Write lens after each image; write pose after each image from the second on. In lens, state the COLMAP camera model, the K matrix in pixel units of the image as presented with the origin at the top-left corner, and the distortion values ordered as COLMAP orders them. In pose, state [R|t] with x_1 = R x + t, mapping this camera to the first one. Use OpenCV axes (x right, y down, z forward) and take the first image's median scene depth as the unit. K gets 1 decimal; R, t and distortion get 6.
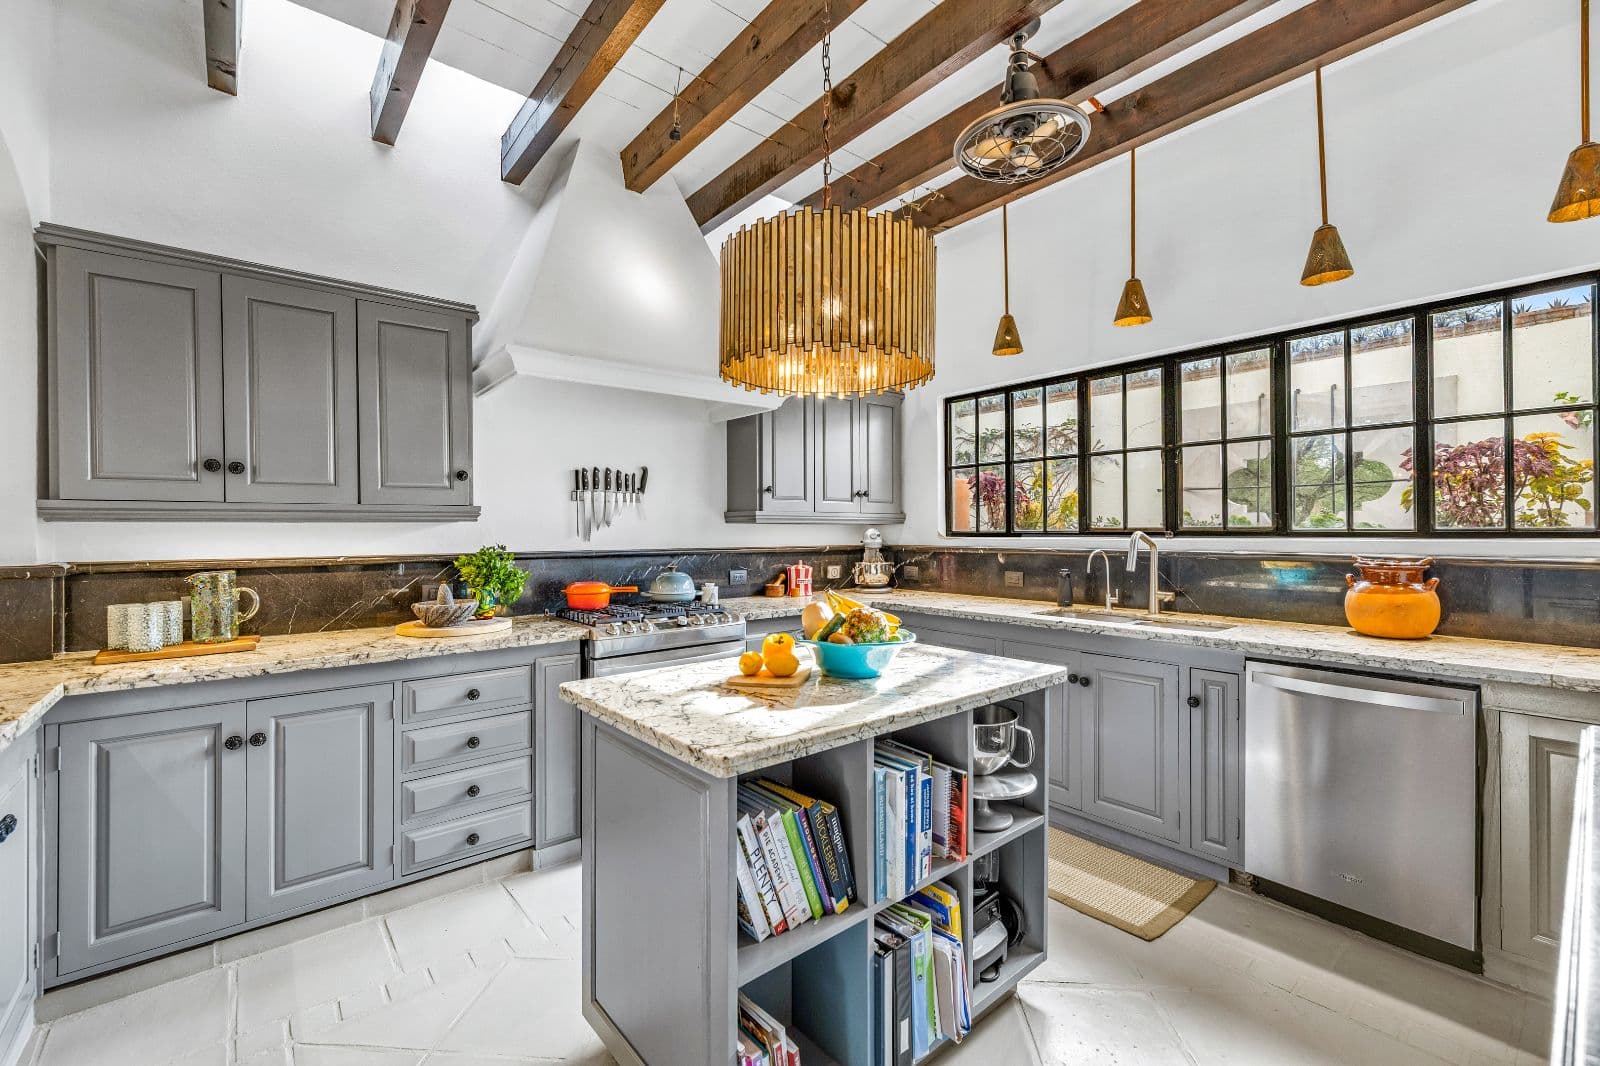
lens RADIAL K [[674.1, 0, 800.0], [0, 674.1, 533.4], [0, 0, 1]] dist [0.002258, -0.000128]
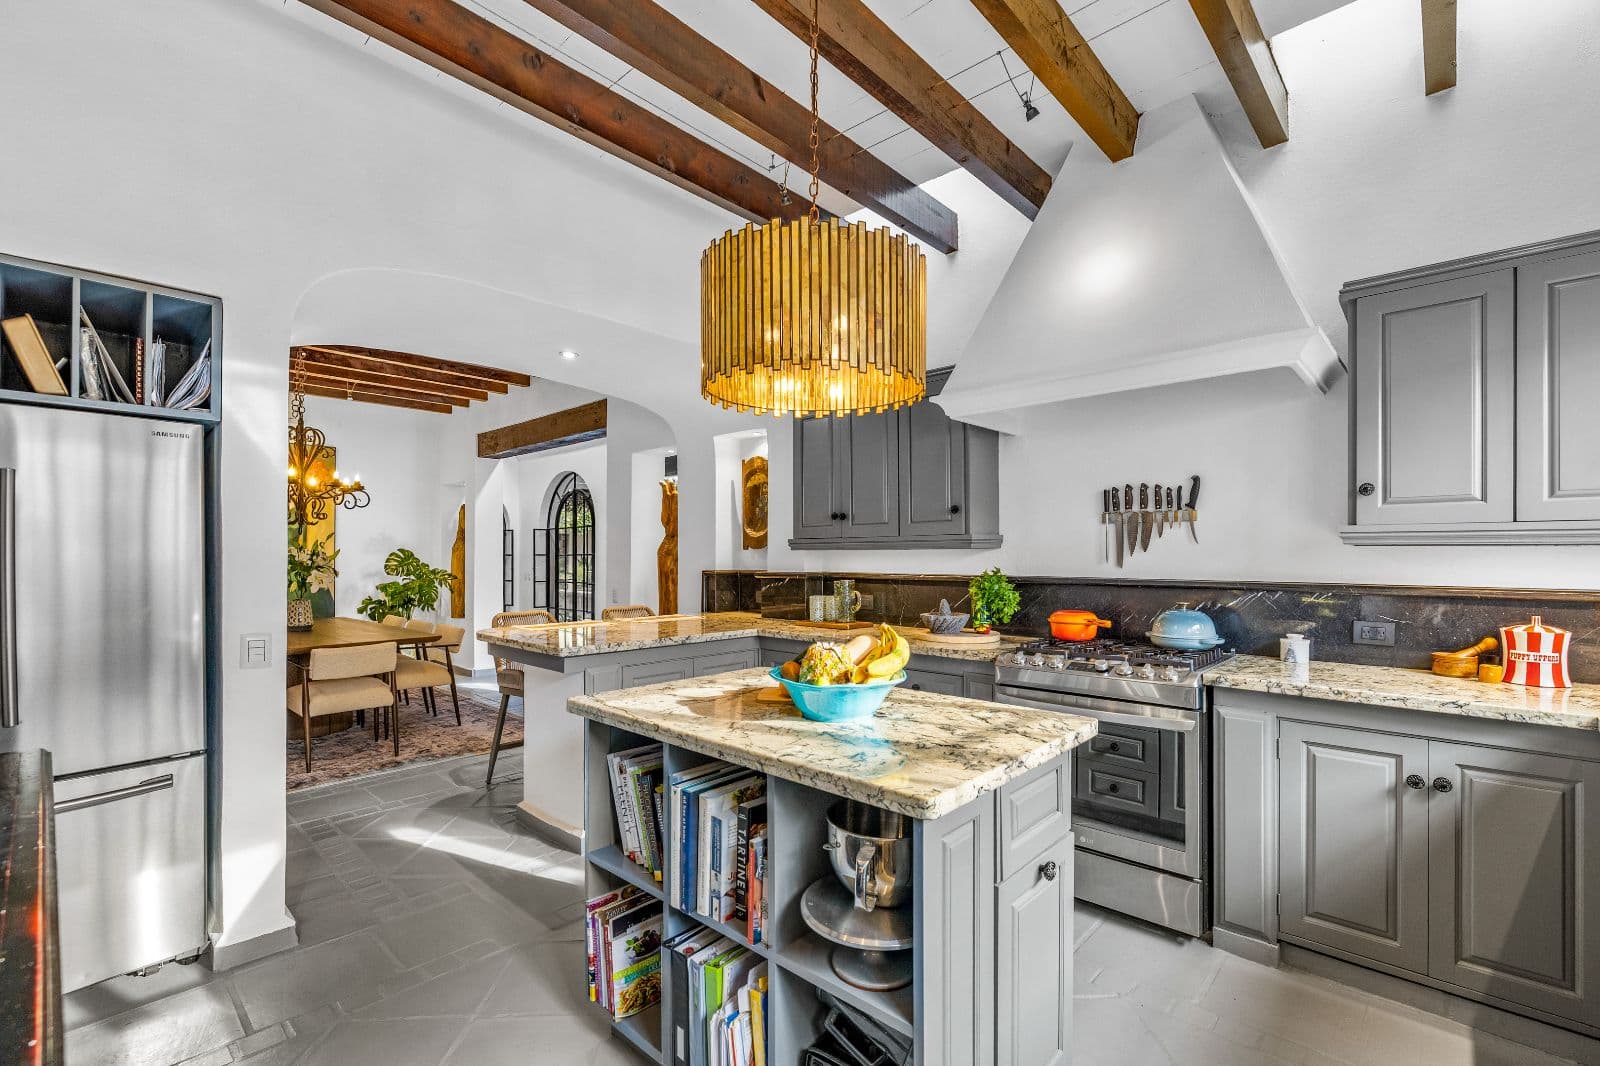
lens RADIAL K [[702.3, 0, 799.4], [0, 702.3, 540.2], [0, 0, 1]] dist [-0.003308, -0.000491]
pose [[0.123357, -0.017385, -0.992210, 0.560808], [-0.005702, 0.999818, -0.018227, -0.006054], [0.992346, 0.007906, 0.123236, 0.463431]]
